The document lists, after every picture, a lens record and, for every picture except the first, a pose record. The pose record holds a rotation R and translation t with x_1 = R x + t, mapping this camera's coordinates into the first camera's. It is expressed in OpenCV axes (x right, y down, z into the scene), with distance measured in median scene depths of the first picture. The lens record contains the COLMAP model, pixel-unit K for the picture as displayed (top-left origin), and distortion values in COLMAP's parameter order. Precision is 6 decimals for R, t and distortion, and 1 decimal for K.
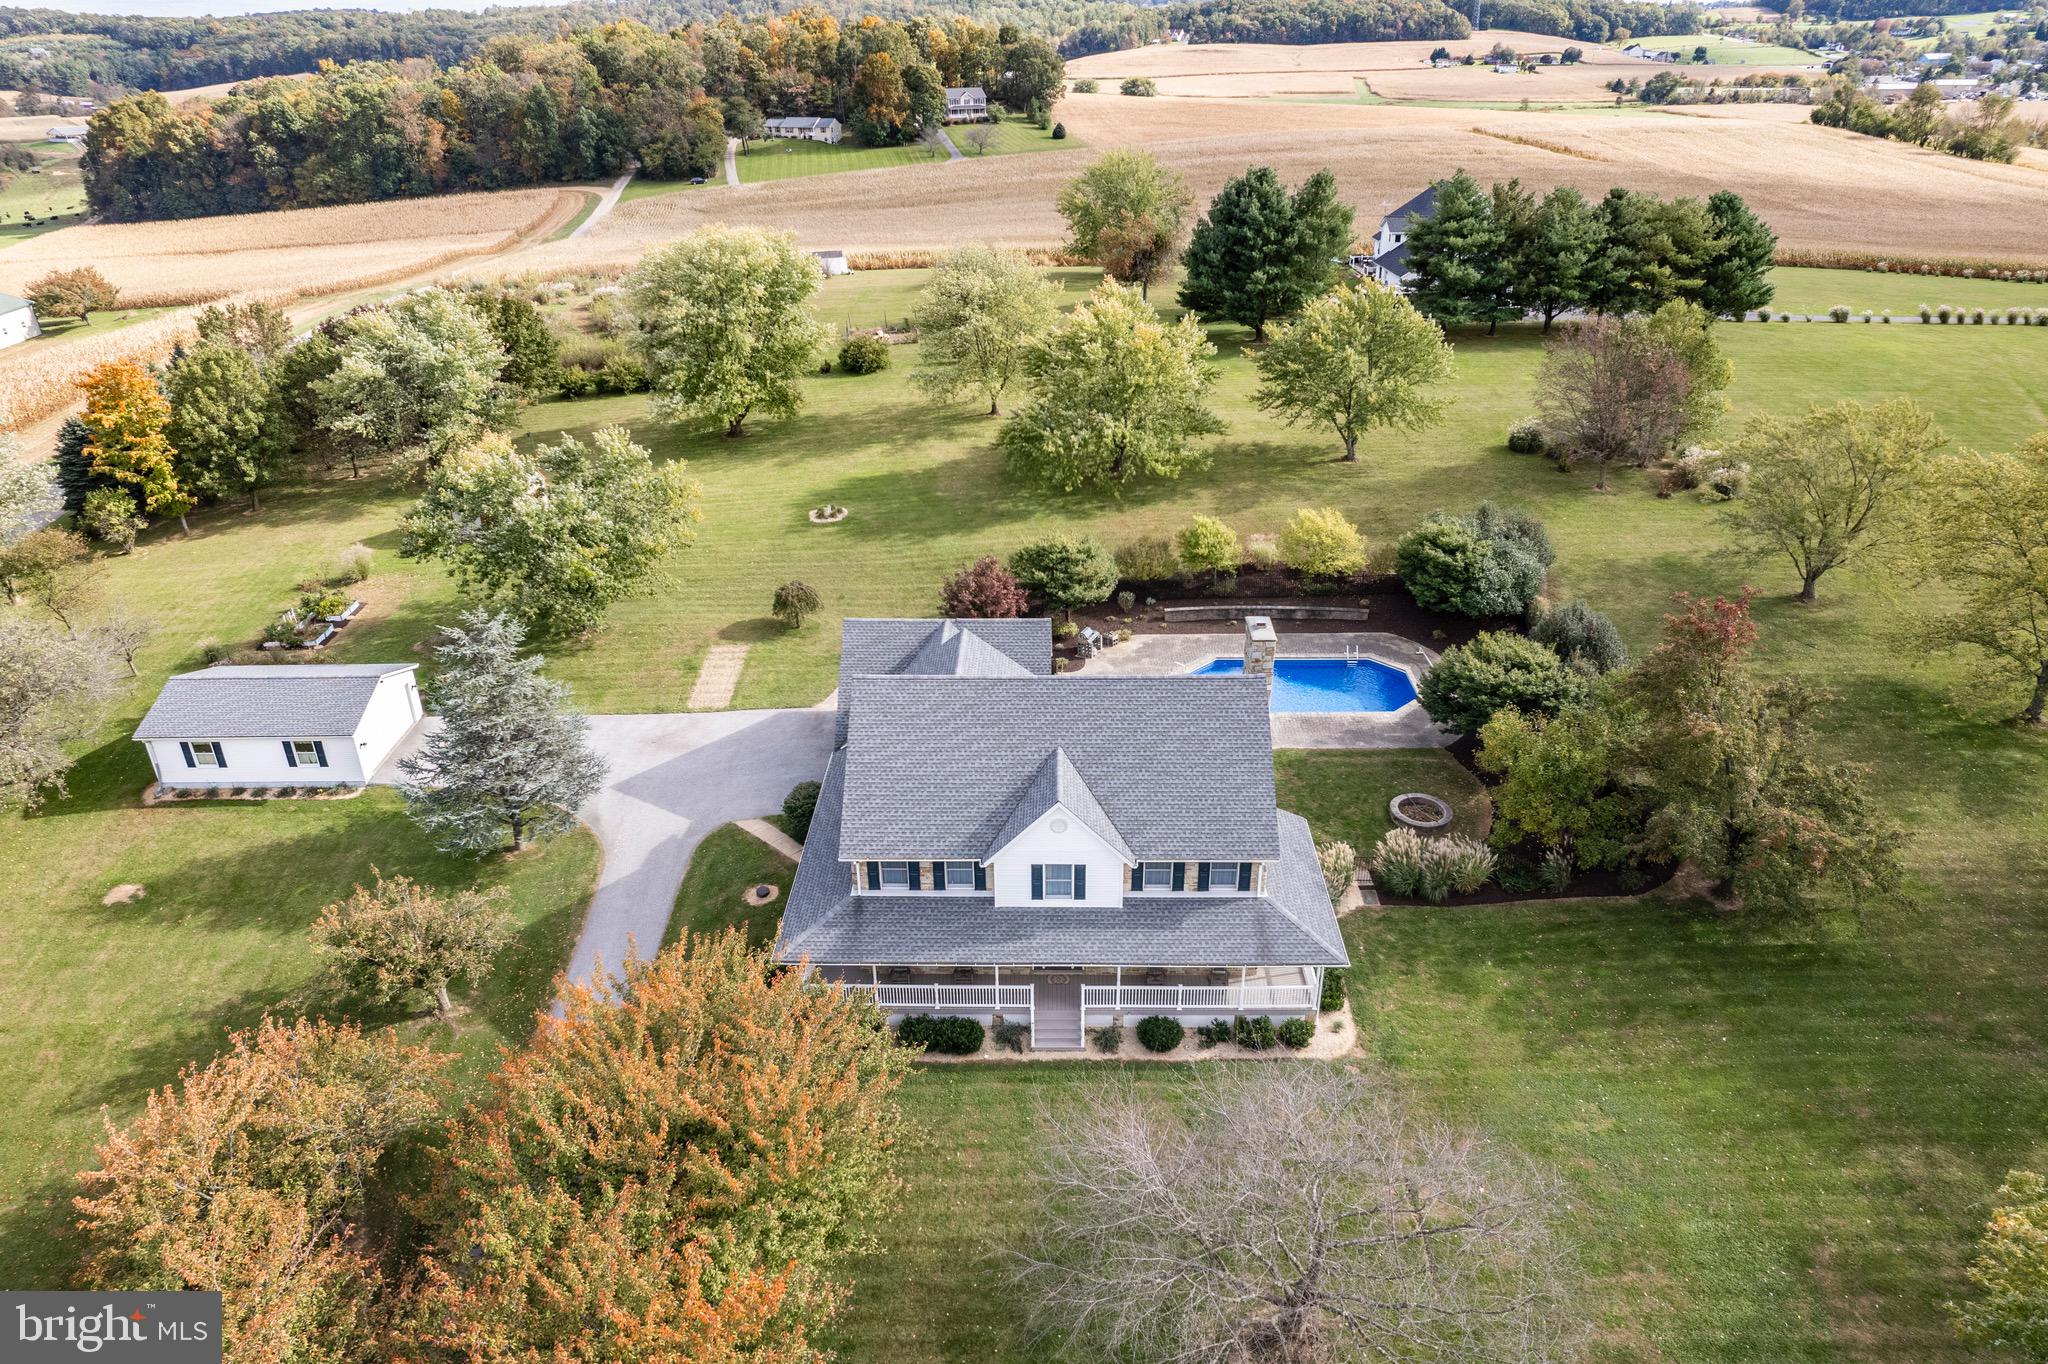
lens RADIAL K [[1285.4, 0, 1032.1], [0, 1285.4, 691.2], [0, 0, 1]] dist [-0.045209, 0.002149]
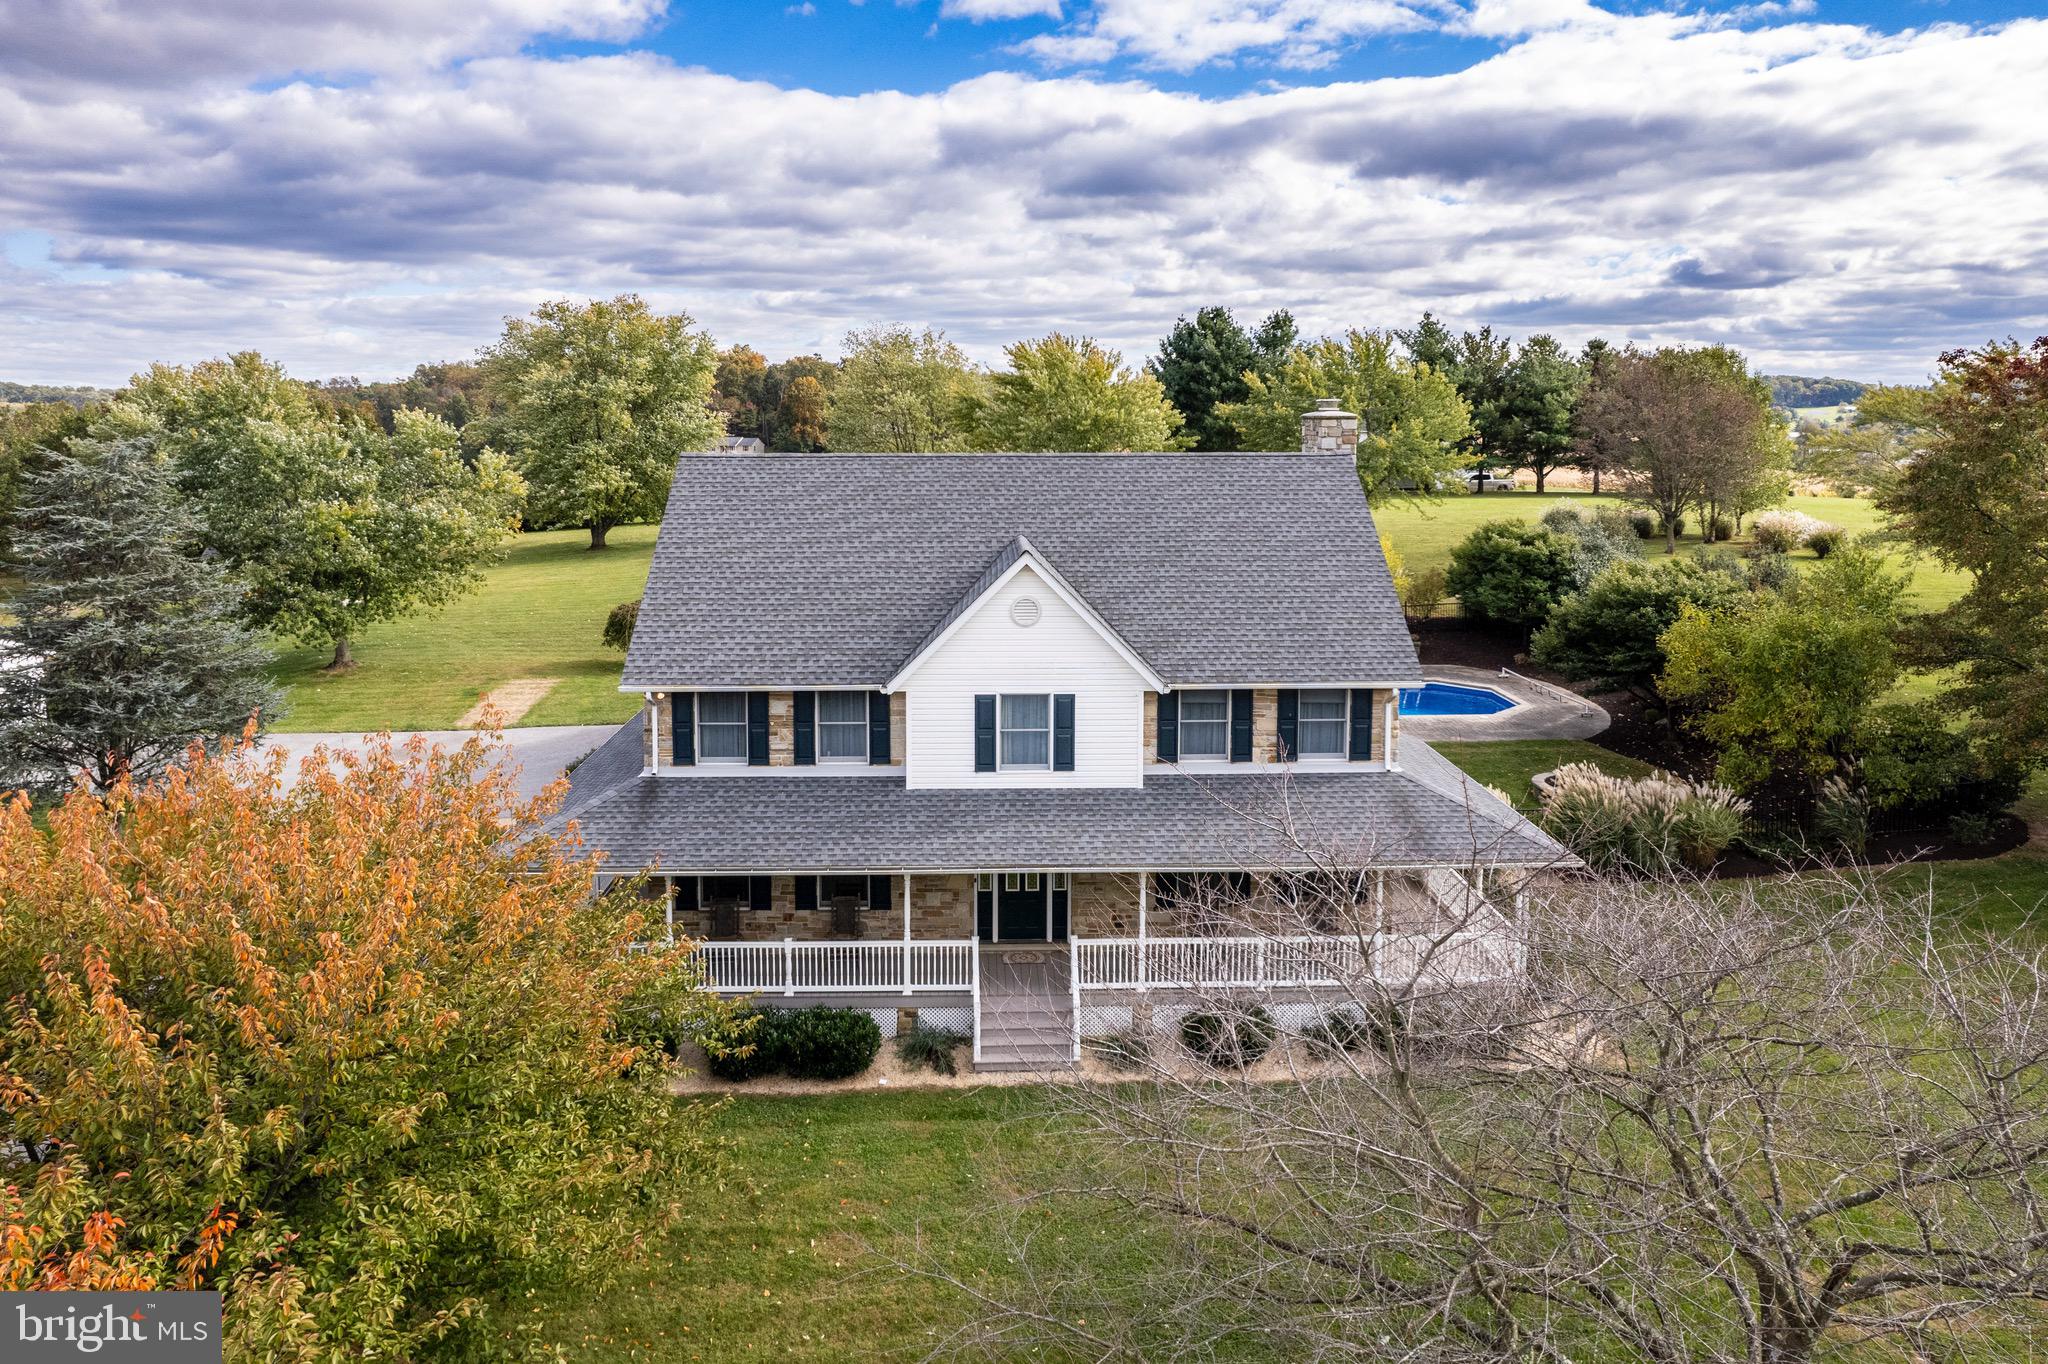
lens RADIAL K [[1358.5, 0, 1028.6], [0, 1358.5, 563.3], [0, 0, 1]] dist [-0.043684, -0.000056]
pose [[0.998517, 0.007878, 0.053877, -0.008953], [0.012468, 0.930107, -0.367076, 0.281130], [-0.053003, 0.367203, 0.928629, 0.424500]]
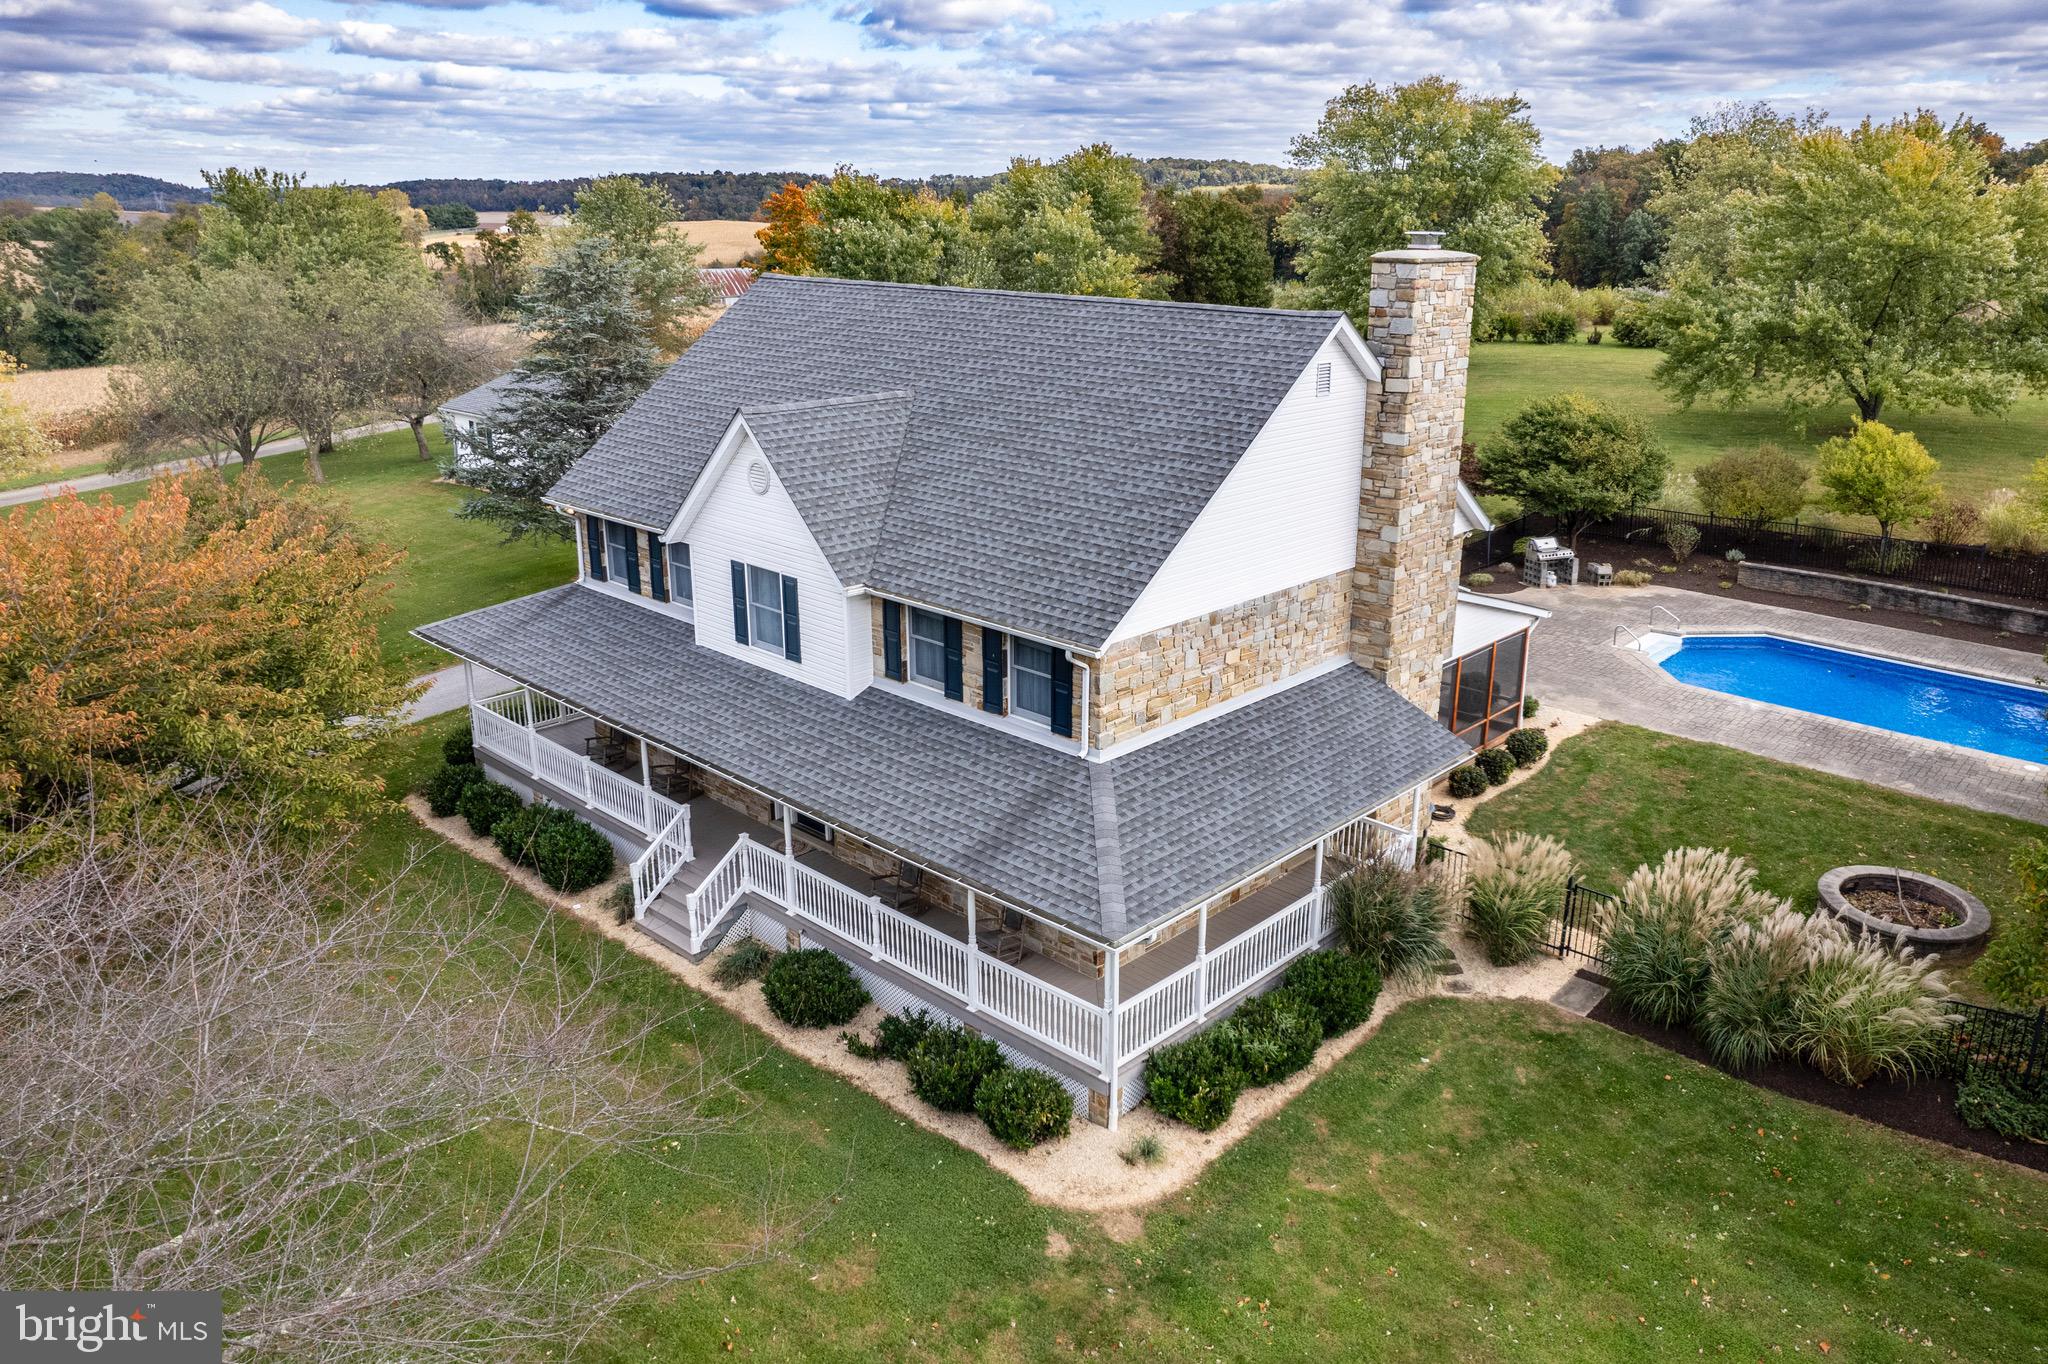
lens RADIAL K [[1440.2, 0, 1119.5], [0, 1440.2, 680.7], [0, 0, 1]] dist [-0.047788, 0.001161]
pose [[0.766696, 0.225493, -0.601107, 0.444681], [-0.318814, 0.946411, -0.051612, 0.152852], [0.557256, 0.231212, 0.797500, 0.617893]]
